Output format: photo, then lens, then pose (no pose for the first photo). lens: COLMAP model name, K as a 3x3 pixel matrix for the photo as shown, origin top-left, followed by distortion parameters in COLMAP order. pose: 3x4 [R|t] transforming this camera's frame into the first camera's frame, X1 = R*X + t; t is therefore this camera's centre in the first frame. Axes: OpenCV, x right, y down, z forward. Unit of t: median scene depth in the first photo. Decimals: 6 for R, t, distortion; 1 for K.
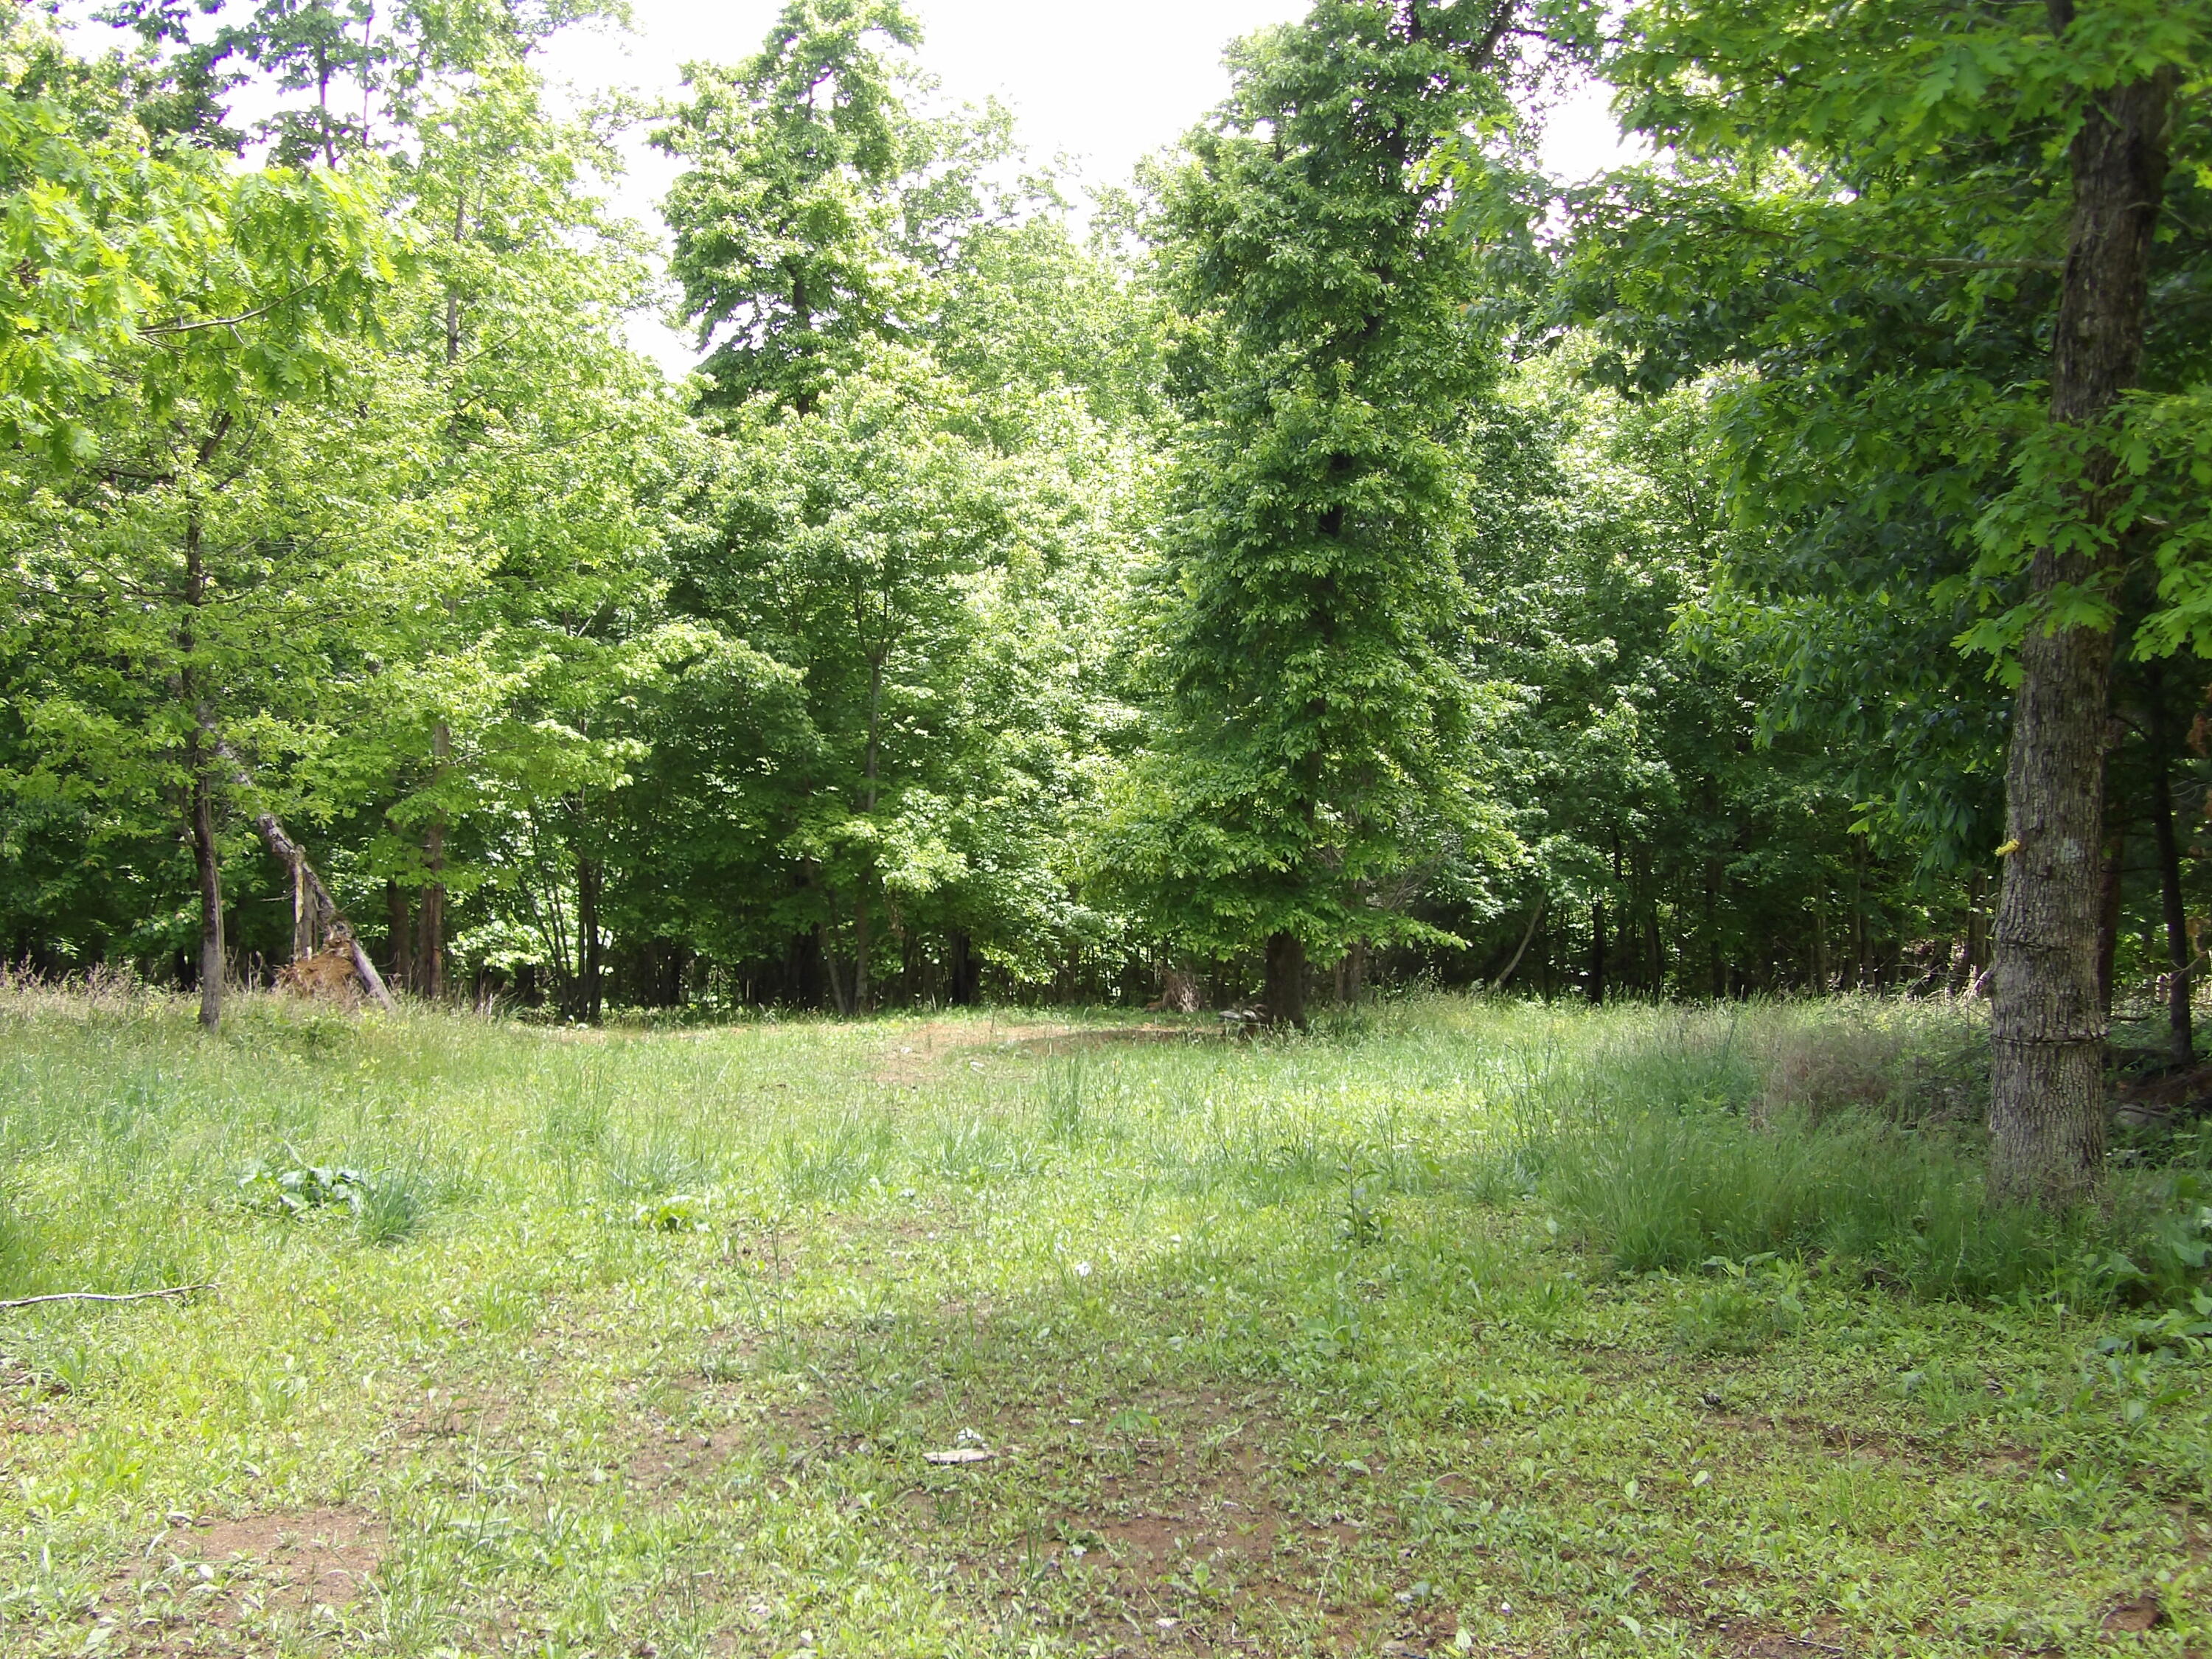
lens RADIAL K [[2547.9, 0, 1106.0], [0, 2547.9, 829.5], [0, 0, 1]] dist [0.014395, -0.029623]
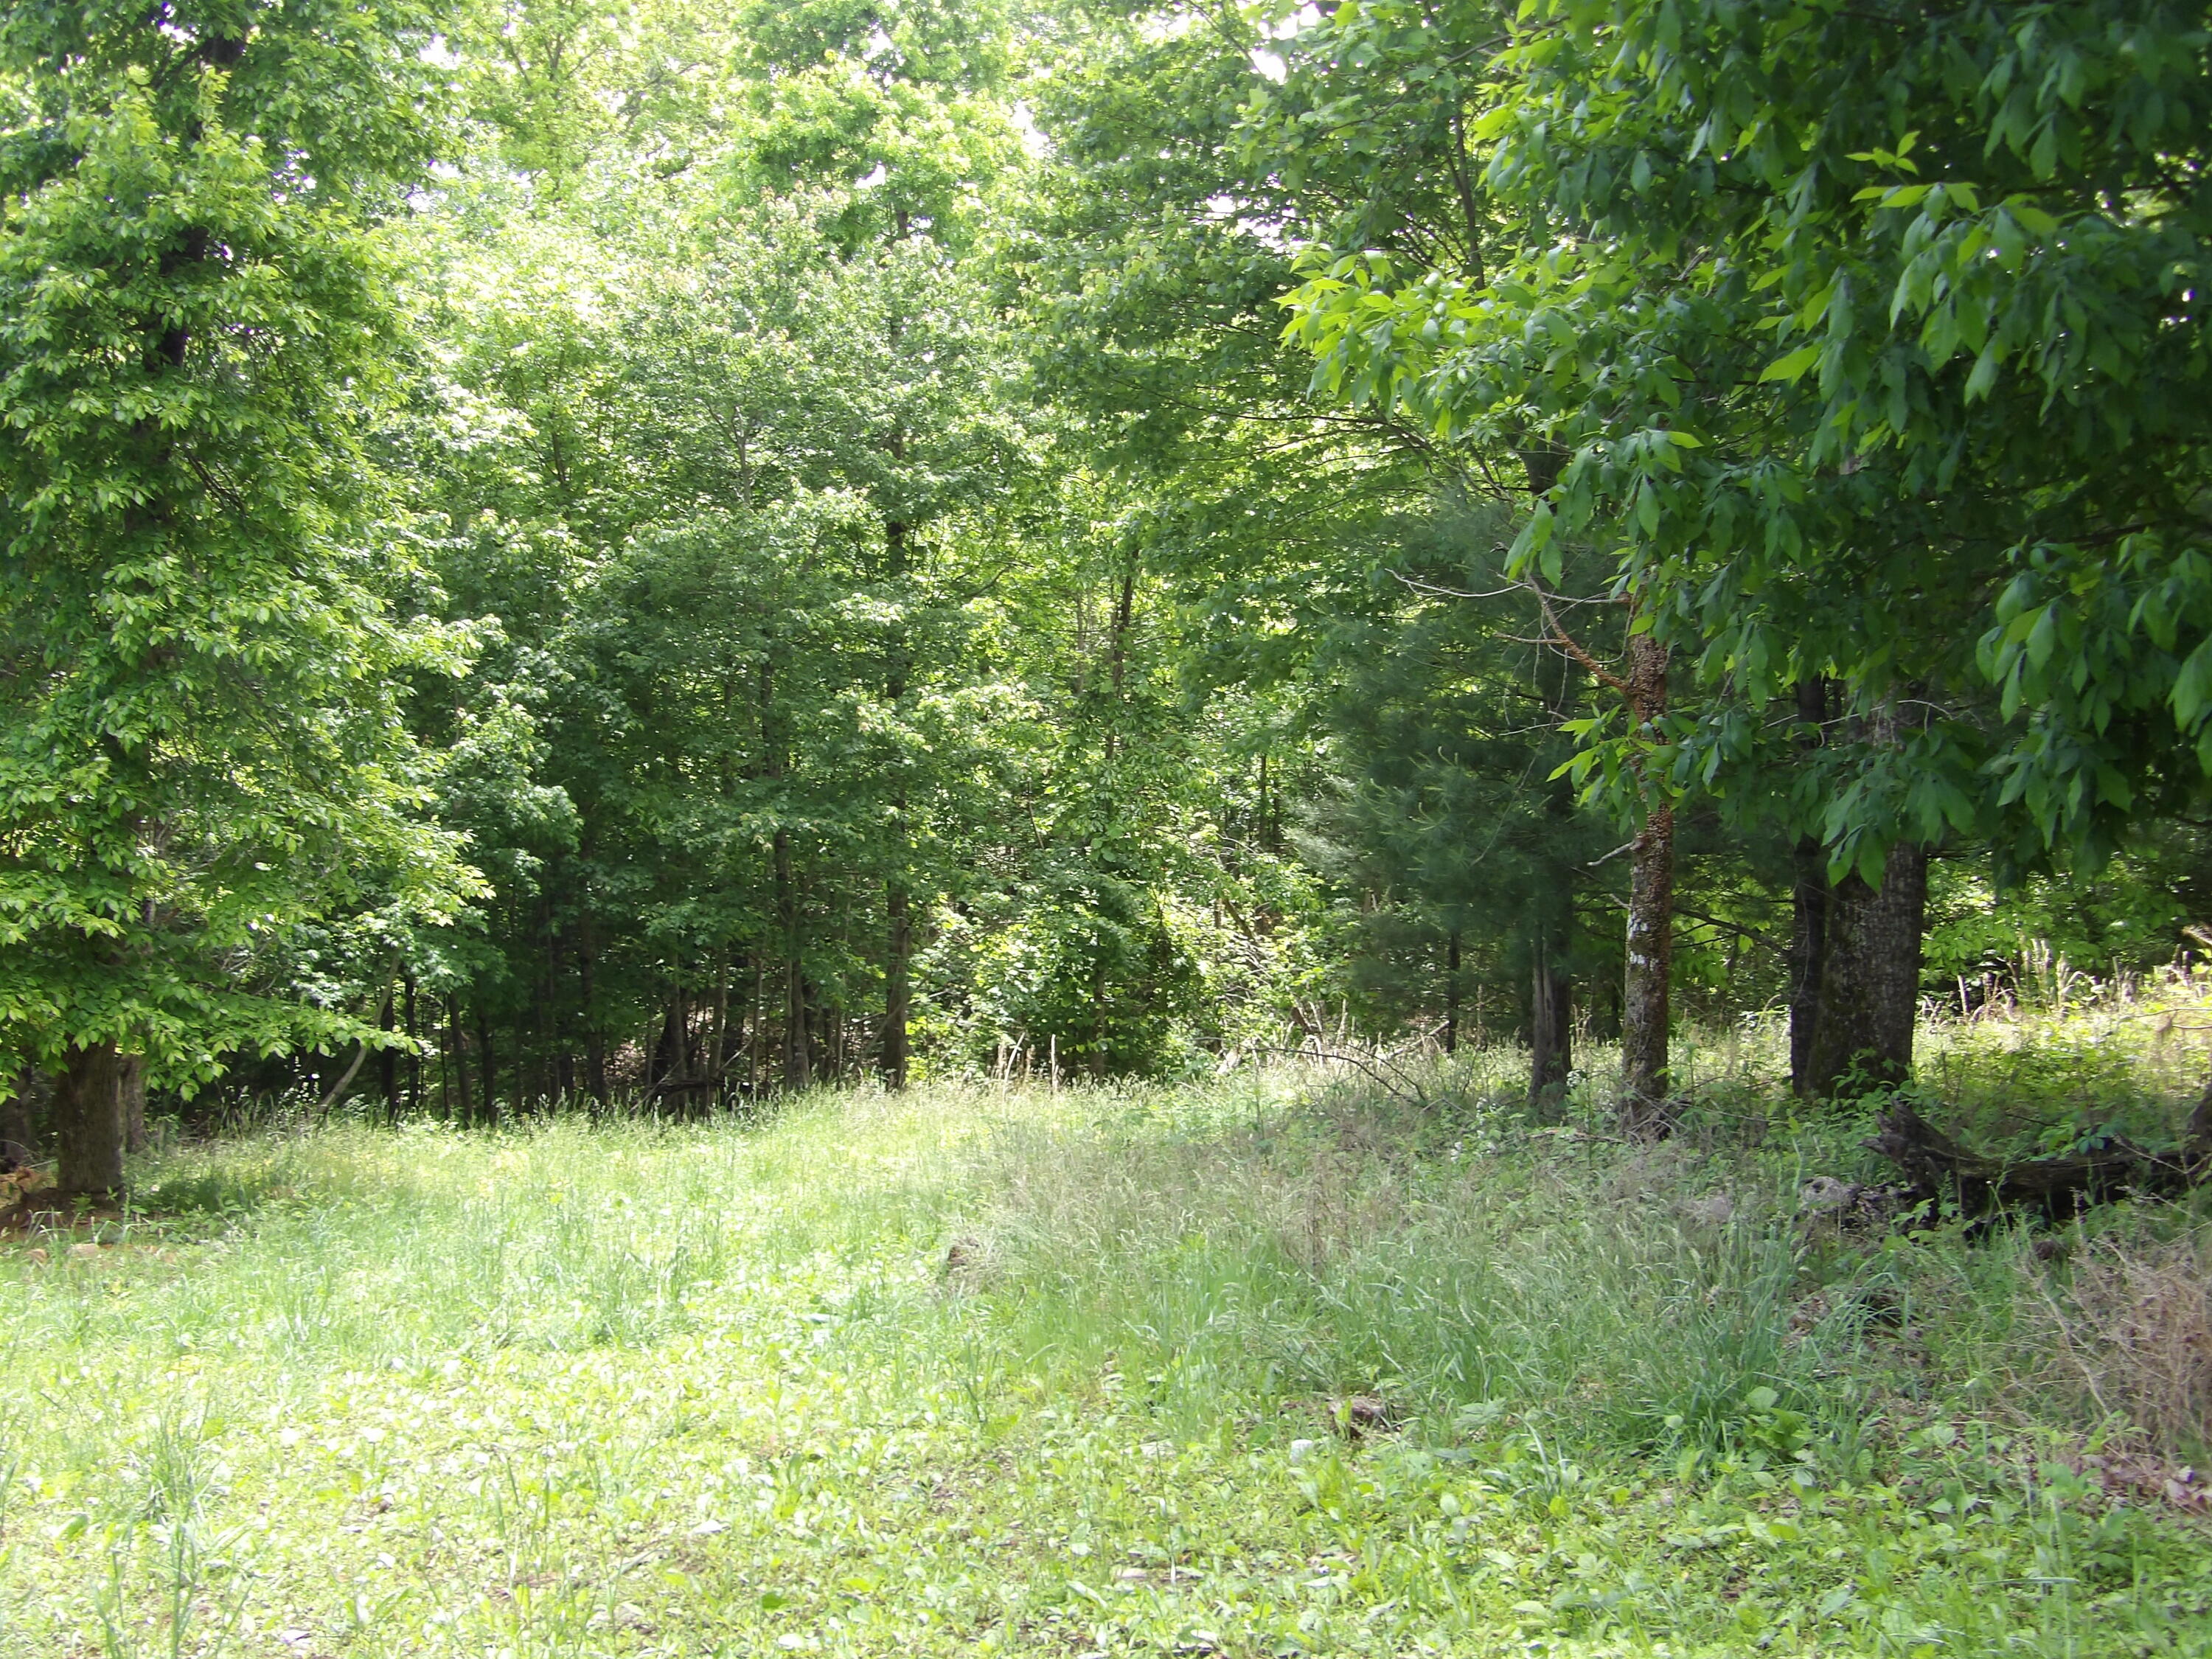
lens RADIAL K [[2547.9, 0, 1106.0], [0, 2547.9, 829.5], [0, 0, 1]] dist [0.014395, -0.029623]
pose [[0.860287, -0.012073, 0.509667, -0.030422], [0.030189, 0.999172, -0.027289, 0.014489], [-0.508915, 0.038863, 0.859939, 0.369233]]
